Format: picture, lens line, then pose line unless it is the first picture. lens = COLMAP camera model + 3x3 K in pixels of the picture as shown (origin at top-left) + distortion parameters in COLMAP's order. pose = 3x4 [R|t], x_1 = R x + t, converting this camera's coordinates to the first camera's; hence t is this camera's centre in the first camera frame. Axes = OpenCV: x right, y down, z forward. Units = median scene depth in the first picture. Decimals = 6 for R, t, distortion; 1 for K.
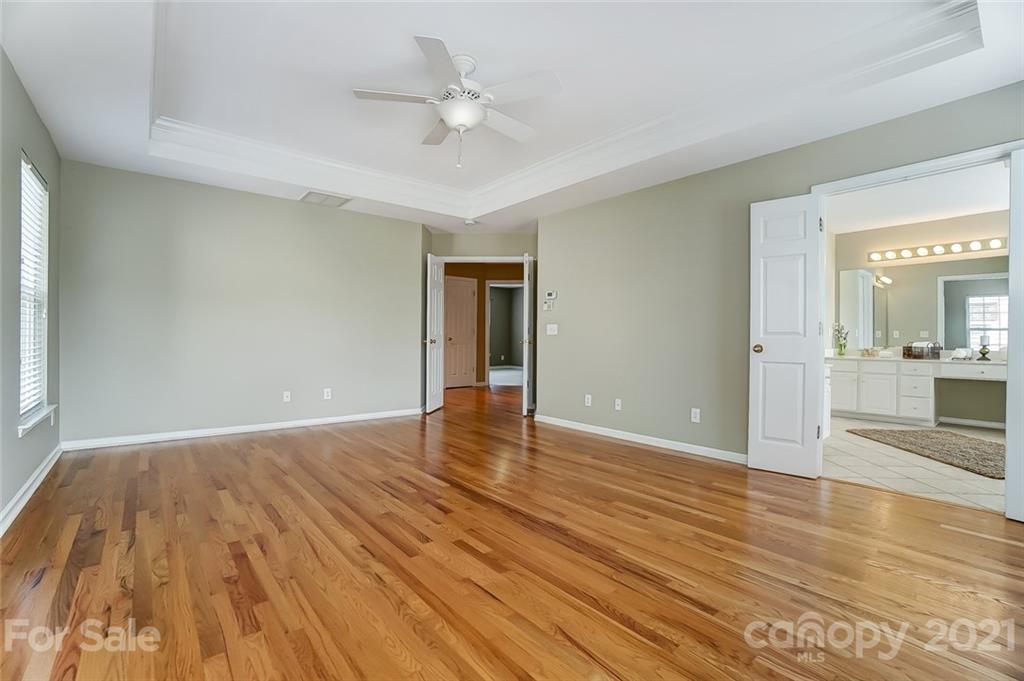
lens RADIAL K [[445.9, 0, 507.2], [0, 445.9, 338.4], [0, 0, 1]] dist [-0.039435, 0.000164]
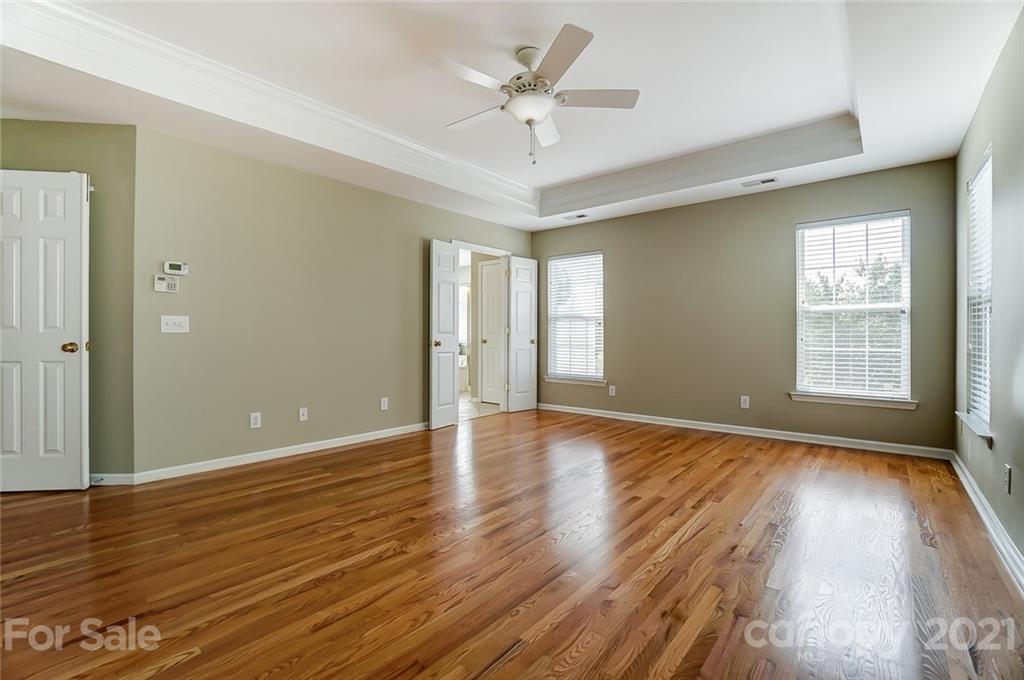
lens RADIAL K [[445.9, 0, 505.3], [0, 445.9, 337.5], [0, 0, 1]] dist [-0.039435, 0.000164]
pose [[-0.160799, -0.011278, 0.986923, -0.829331], [0.000599, 0.999933, 0.011525, -0.012083], [-0.986987, 0.002444, -0.160782, 0.949369]]
